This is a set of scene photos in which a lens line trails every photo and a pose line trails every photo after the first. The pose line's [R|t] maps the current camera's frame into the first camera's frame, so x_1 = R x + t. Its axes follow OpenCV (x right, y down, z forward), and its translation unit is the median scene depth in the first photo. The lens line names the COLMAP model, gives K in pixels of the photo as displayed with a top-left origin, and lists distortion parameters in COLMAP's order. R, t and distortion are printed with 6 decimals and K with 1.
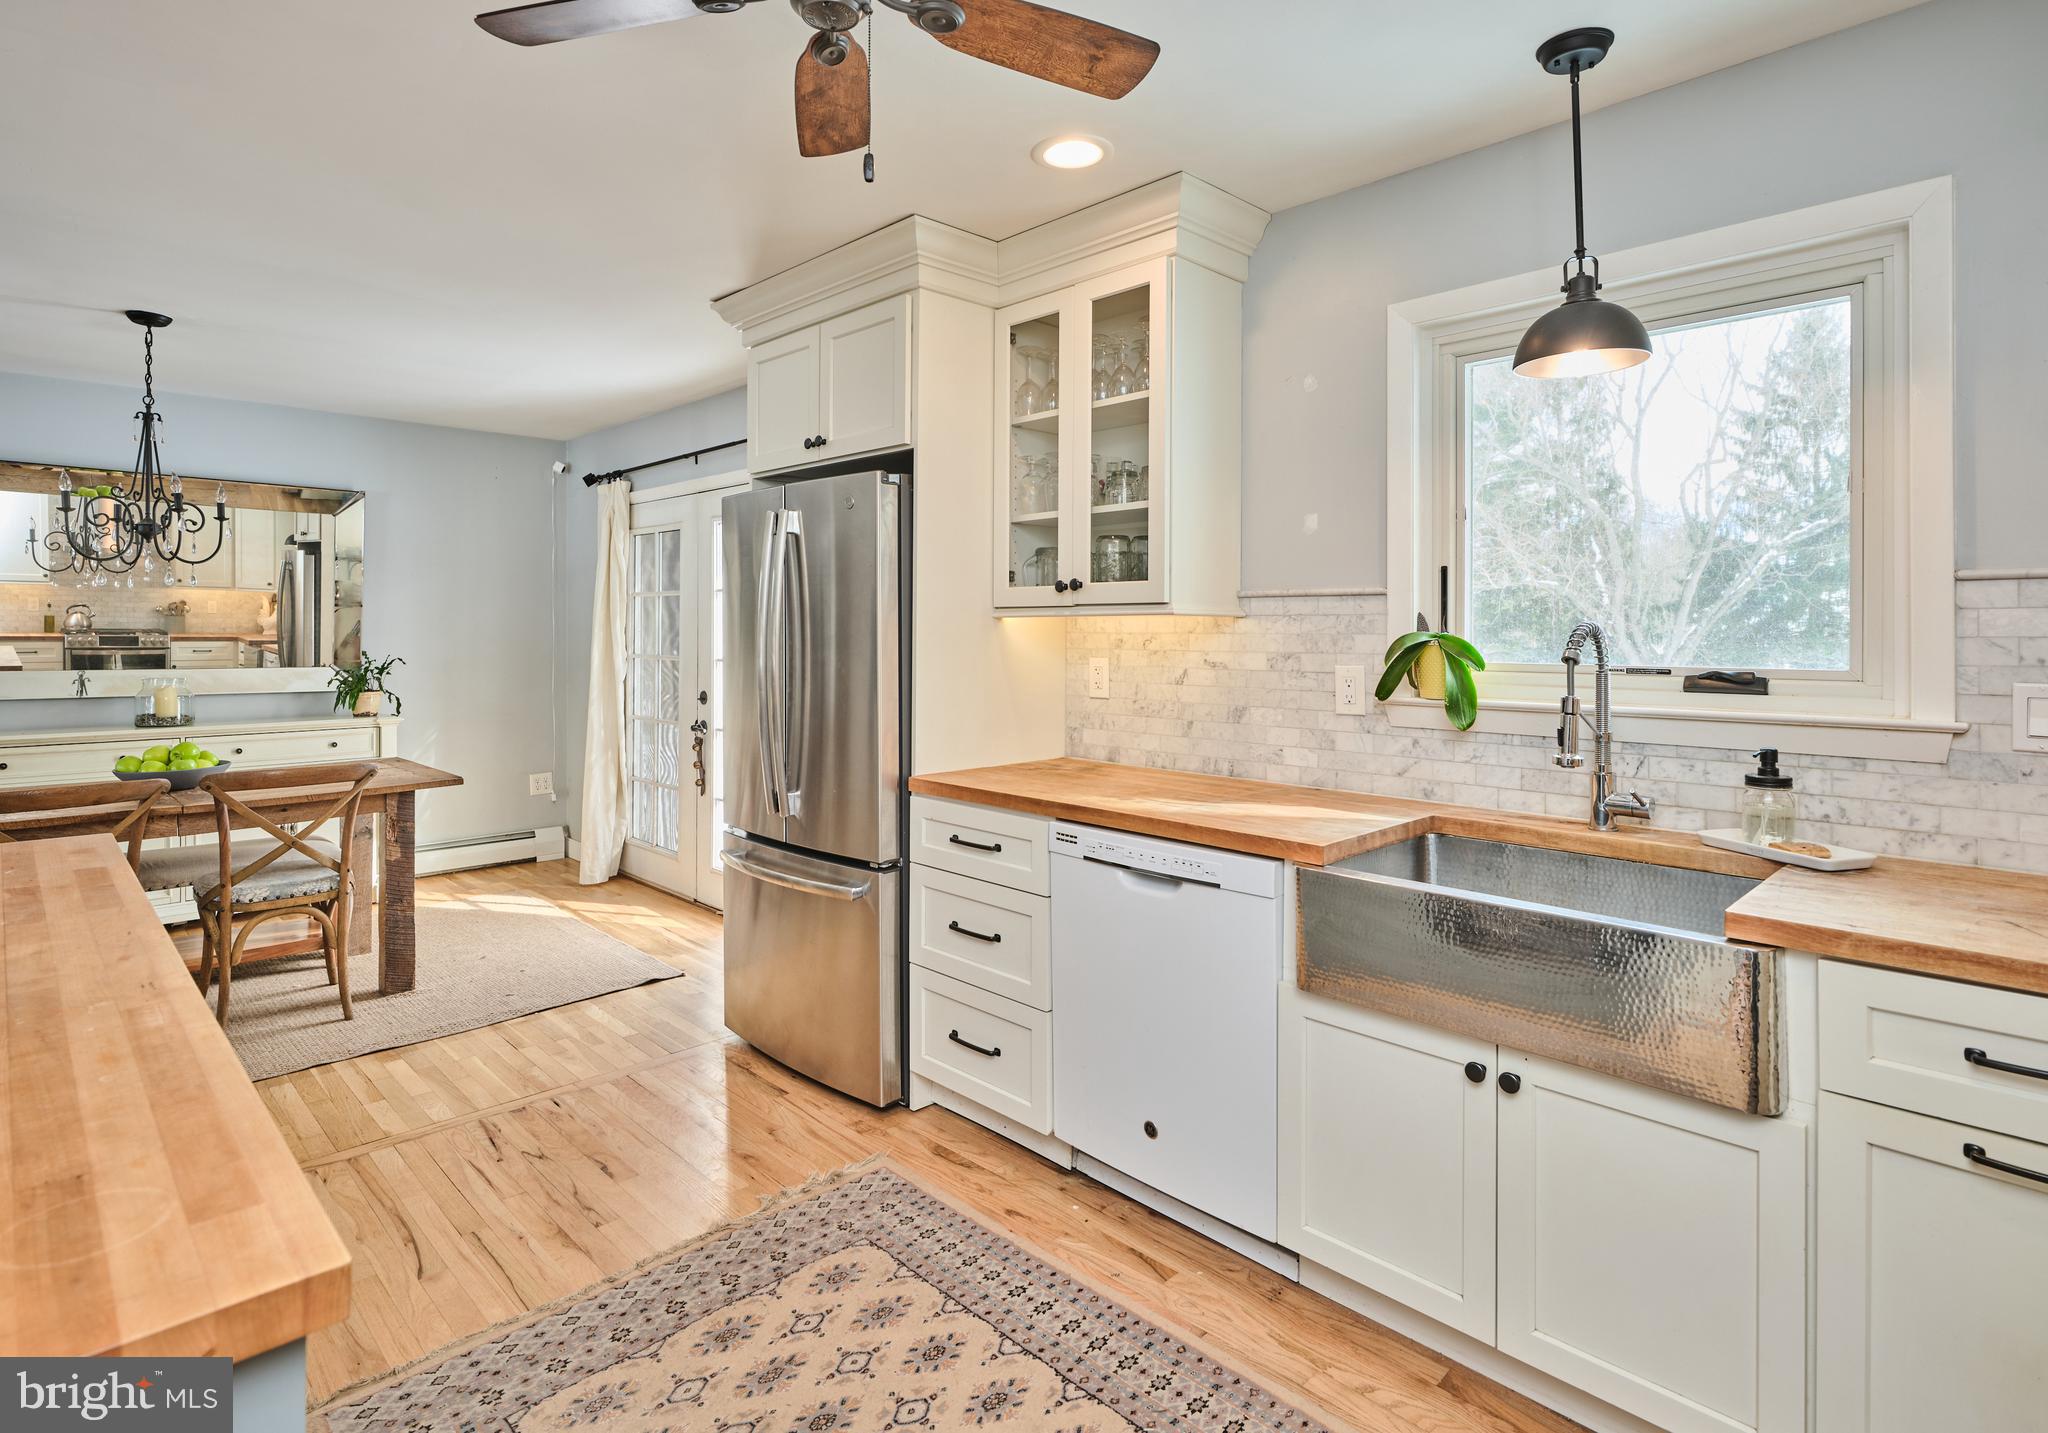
lens RADIAL K [[1064.1, 0, 1019.5], [0, 1064.1, 645.0], [0, 0, 1]] dist [-0.000605, -0.000092]
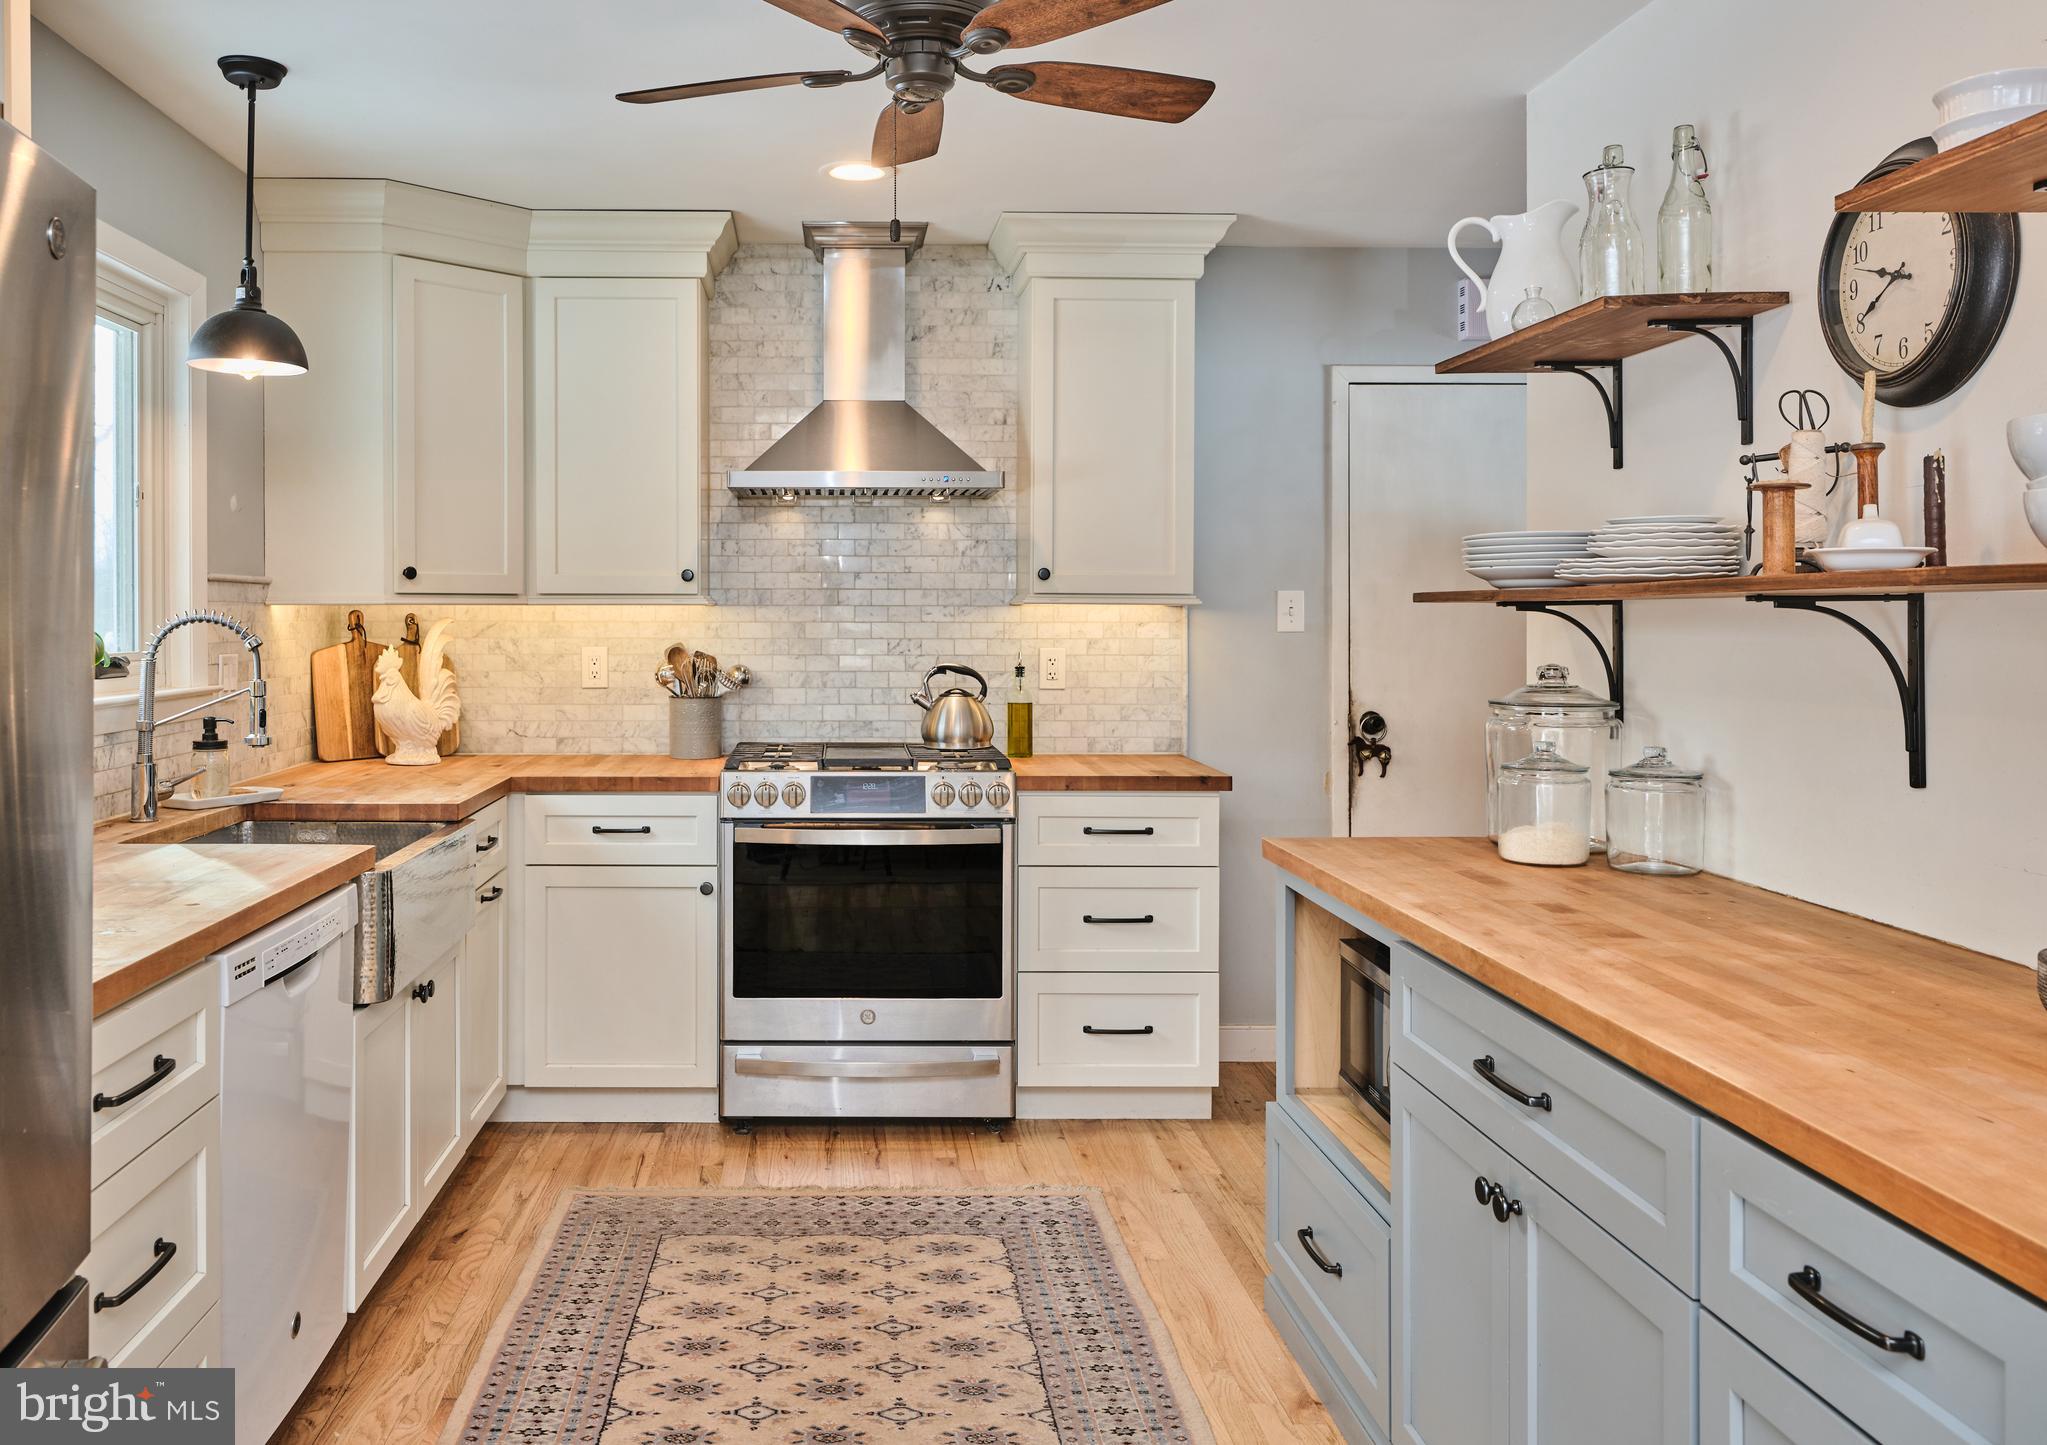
lens RADIAL K [[1559.9, 0, 847.4], [0, 1559.9, 622.5], [0, 0, 1]] dist [-0.007442, -0.001995]
pose [[-0.727517, -0.006262, 0.686061, -0.697742], [0.005850, 0.999865, 0.015330, -0.021465], [-0.686065, 0.015166, -0.727383, 1.228019]]
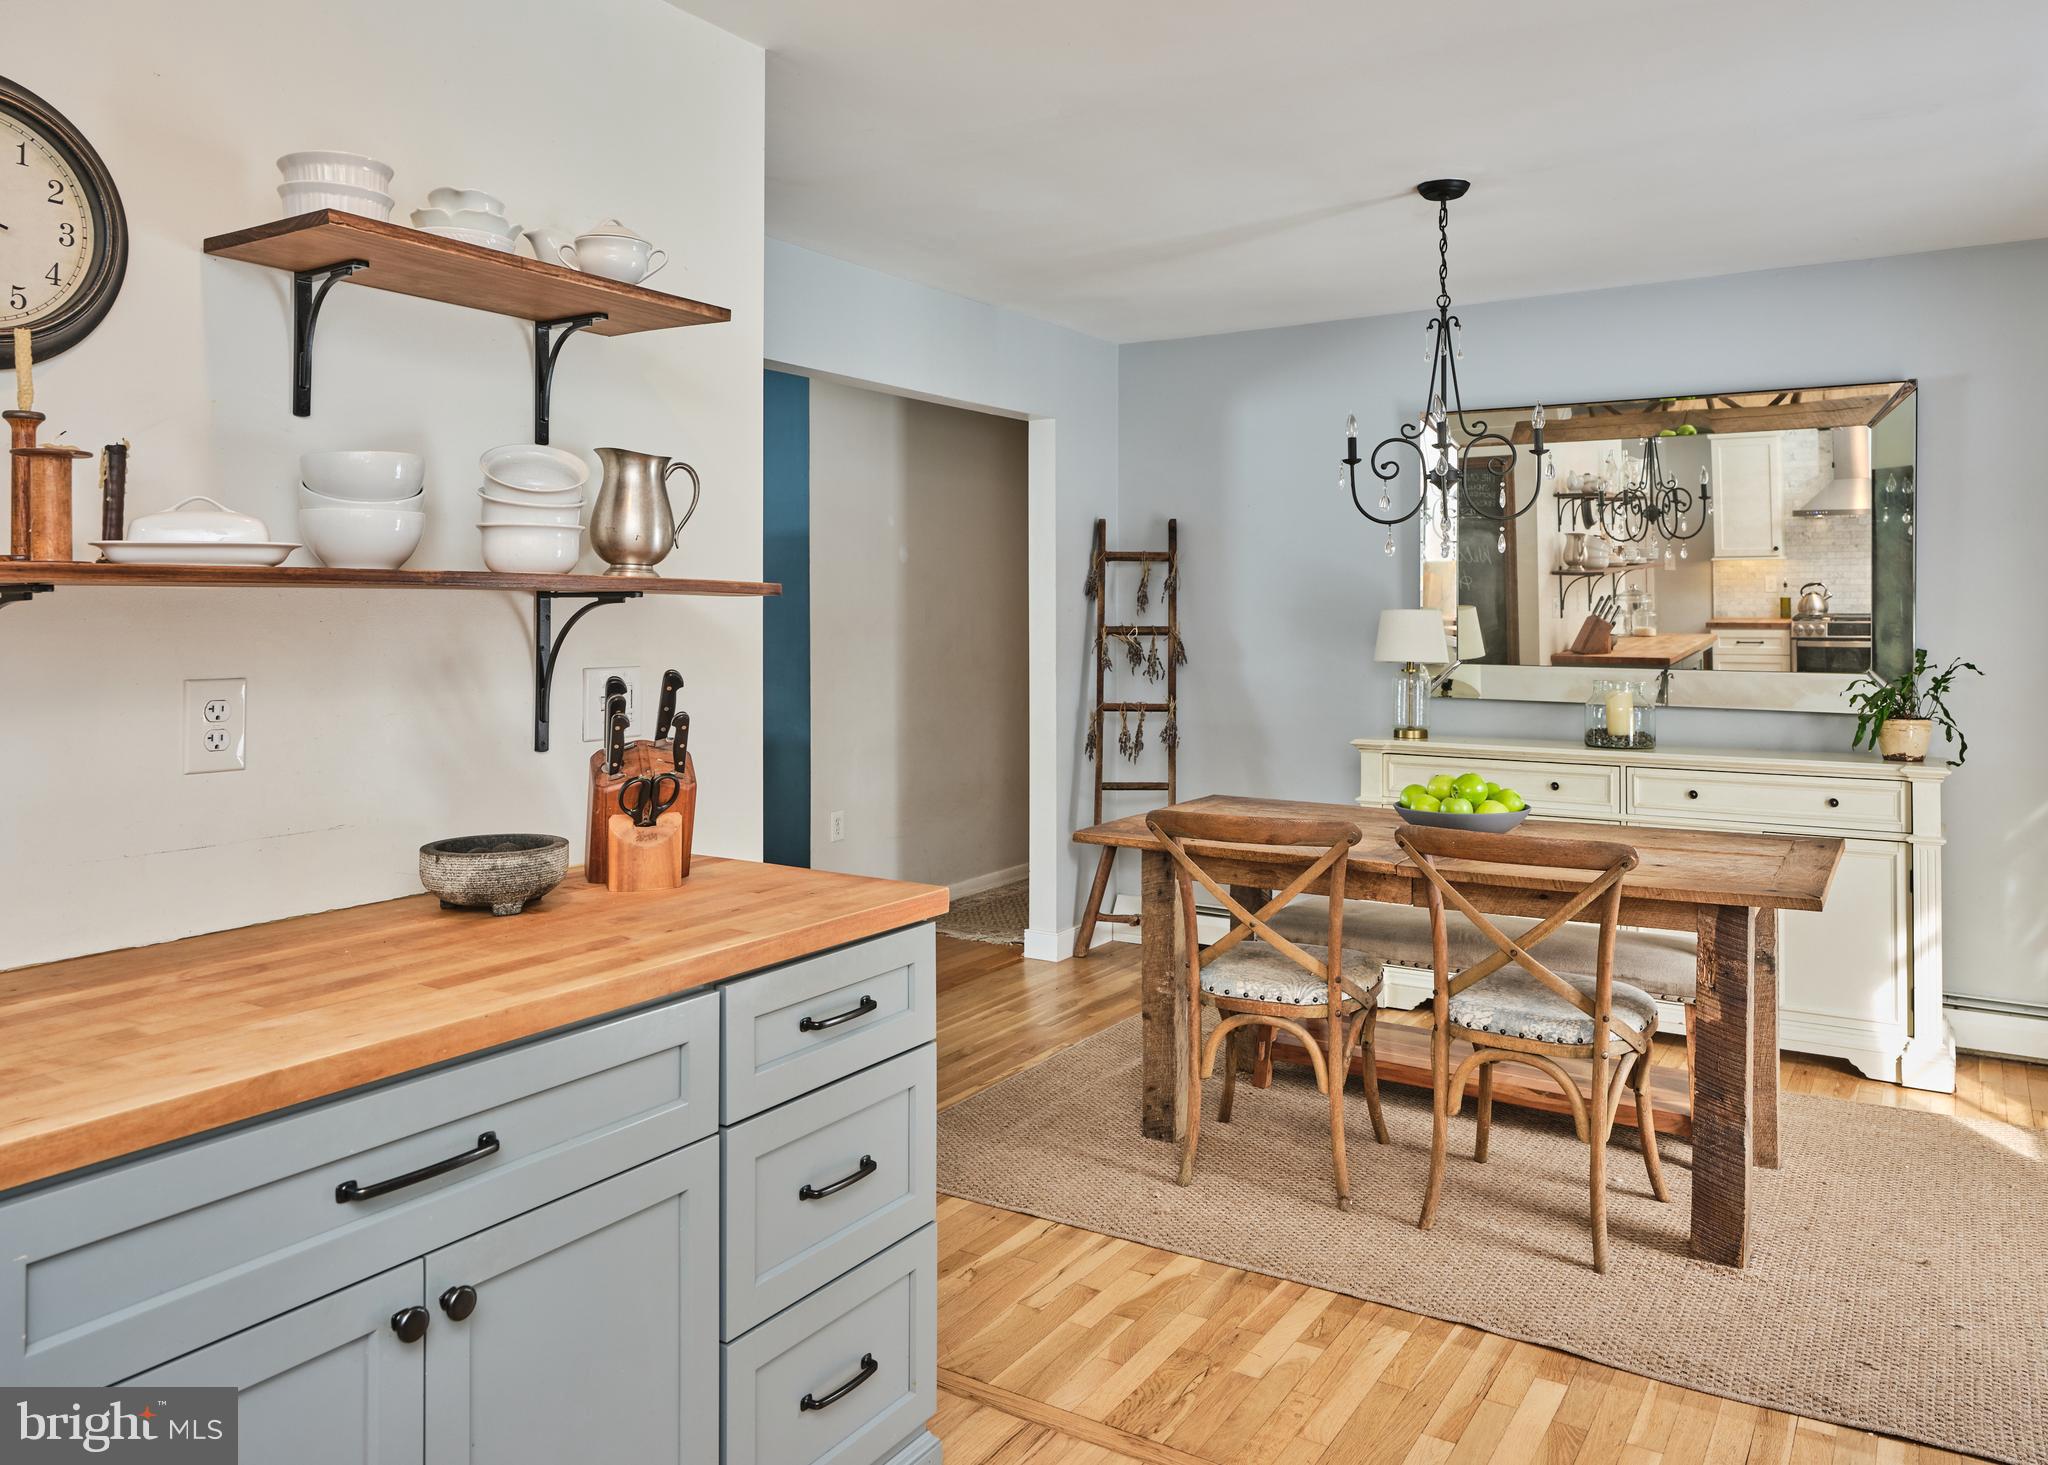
lens RADIAL K [[1438.5, 0, 1027.0], [0, 1438.5, 604.7], [0, 0, 1]] dist [-0.005031, 0.001330]
pose [[0.207853, -0.008521, -0.978123, 0.108309], [-0.012783, 0.999853, -0.011427, -0.007019], [0.978077, 0.014878, 0.207714, 0.625685]]
